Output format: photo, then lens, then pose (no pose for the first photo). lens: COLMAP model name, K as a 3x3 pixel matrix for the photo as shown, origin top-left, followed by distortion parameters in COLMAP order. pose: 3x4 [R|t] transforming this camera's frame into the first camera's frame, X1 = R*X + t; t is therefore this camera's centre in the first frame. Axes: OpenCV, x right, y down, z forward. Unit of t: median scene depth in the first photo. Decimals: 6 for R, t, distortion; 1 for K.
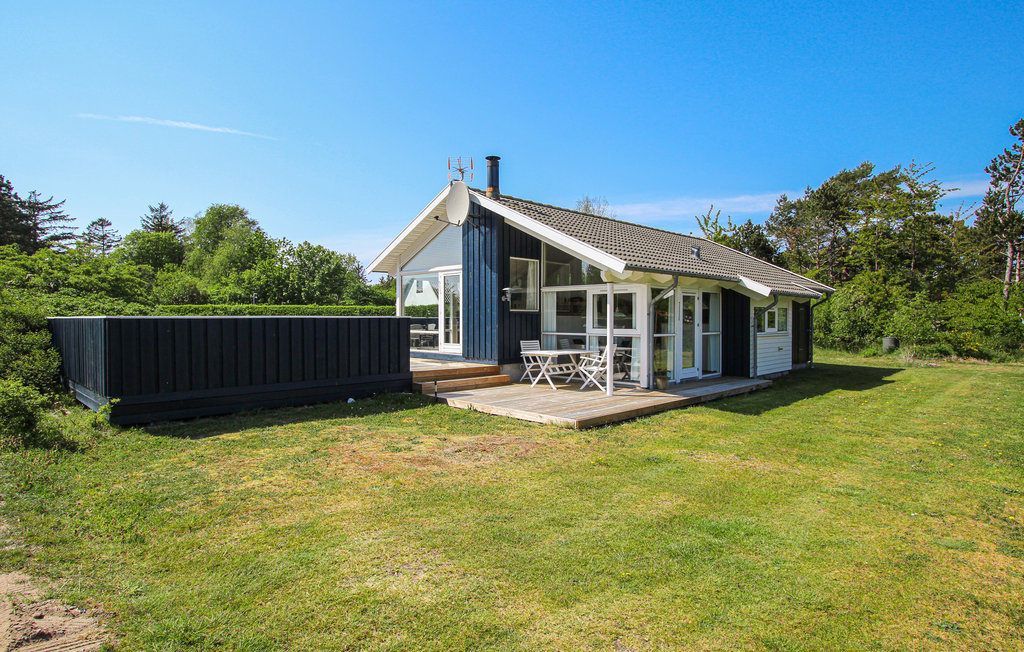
lens RADIAL K [[581.0, 0, 512.0], [0, 581.0, 326.0], [0, 0, 1]] dist [-0.031005, 0.000213]
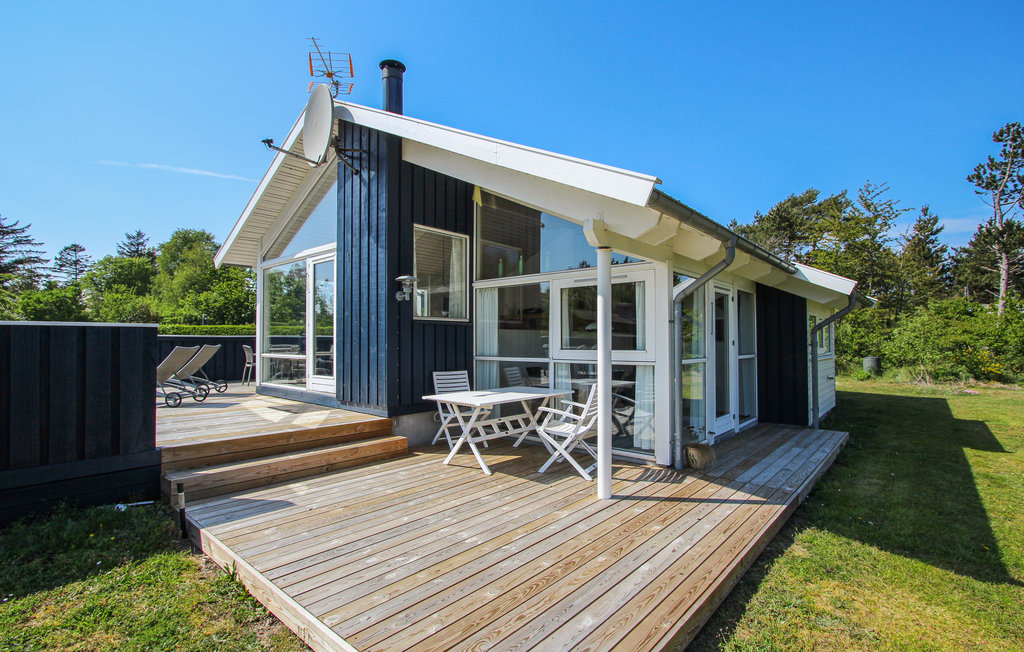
lens RADIAL K [[482.1, 0, 508.8], [0, 482.1, 342.9], [0, 0, 1]] dist [0.000140, 0.000201]
pose [[0.998475, -0.003970, 0.055060, 0.060209], [0.004475, 0.999949, -0.009052, 0.001606], [-0.055021, 0.009285, 0.998442, 0.509574]]
